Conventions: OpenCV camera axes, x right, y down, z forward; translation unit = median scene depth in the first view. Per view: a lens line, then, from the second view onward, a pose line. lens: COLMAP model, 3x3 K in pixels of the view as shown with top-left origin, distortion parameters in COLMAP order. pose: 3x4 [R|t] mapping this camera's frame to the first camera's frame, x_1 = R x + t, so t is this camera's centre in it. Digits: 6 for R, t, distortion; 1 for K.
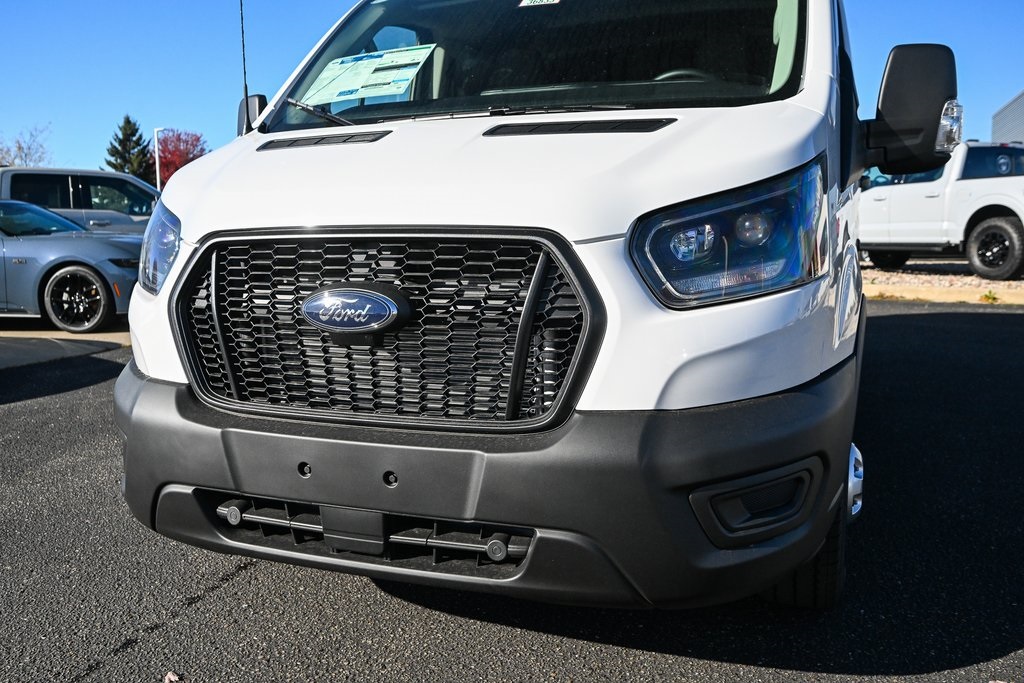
lens RADIAL K [[880.6, 0, 514.1], [0, 880.6, 344.1], [0, 0, 1]] dist [-0.001185, -0.005669]
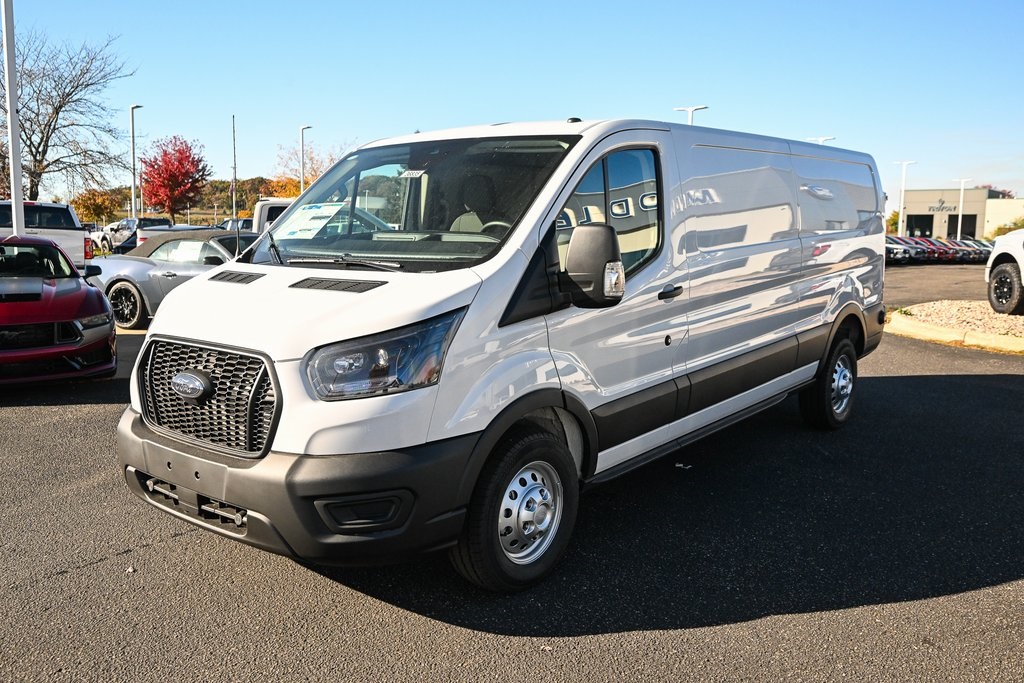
lens RADIAL K [[880.6, 0, 513.1], [0, 880.6, 338.7], [0, 0, 1]] dist [-0.001185, -0.005669]
pose [[0.948442, 0.062175, -0.310792, 1.029922], [-0.064529, 0.997912, 0.002711, -0.182945], [0.310312, 0.017484, 0.950474, -0.578139]]
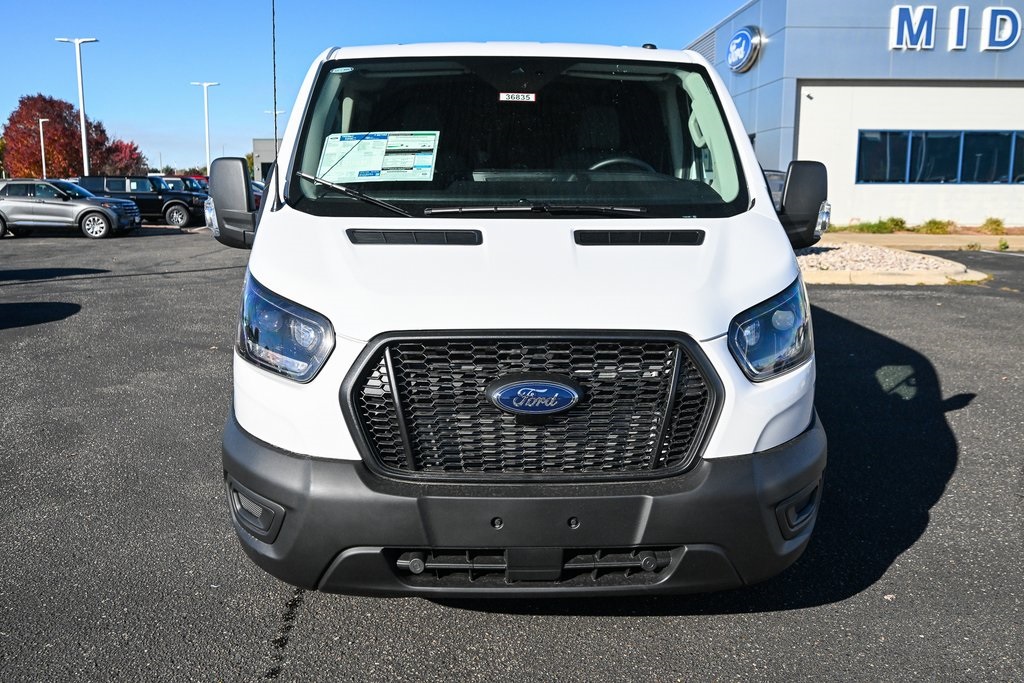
lens RADIAL K [[880.6, 0, 515.3], [0, 880.6, 341.6], [0, 0, 1]] dist [-0.001185, -0.005669]
pose [[0.920370, -0.053732, 0.387339, -0.681492], [0.037135, 0.998048, 0.050211, -0.177855], [-0.389281, -0.031829, 0.920569, -0.165729]]
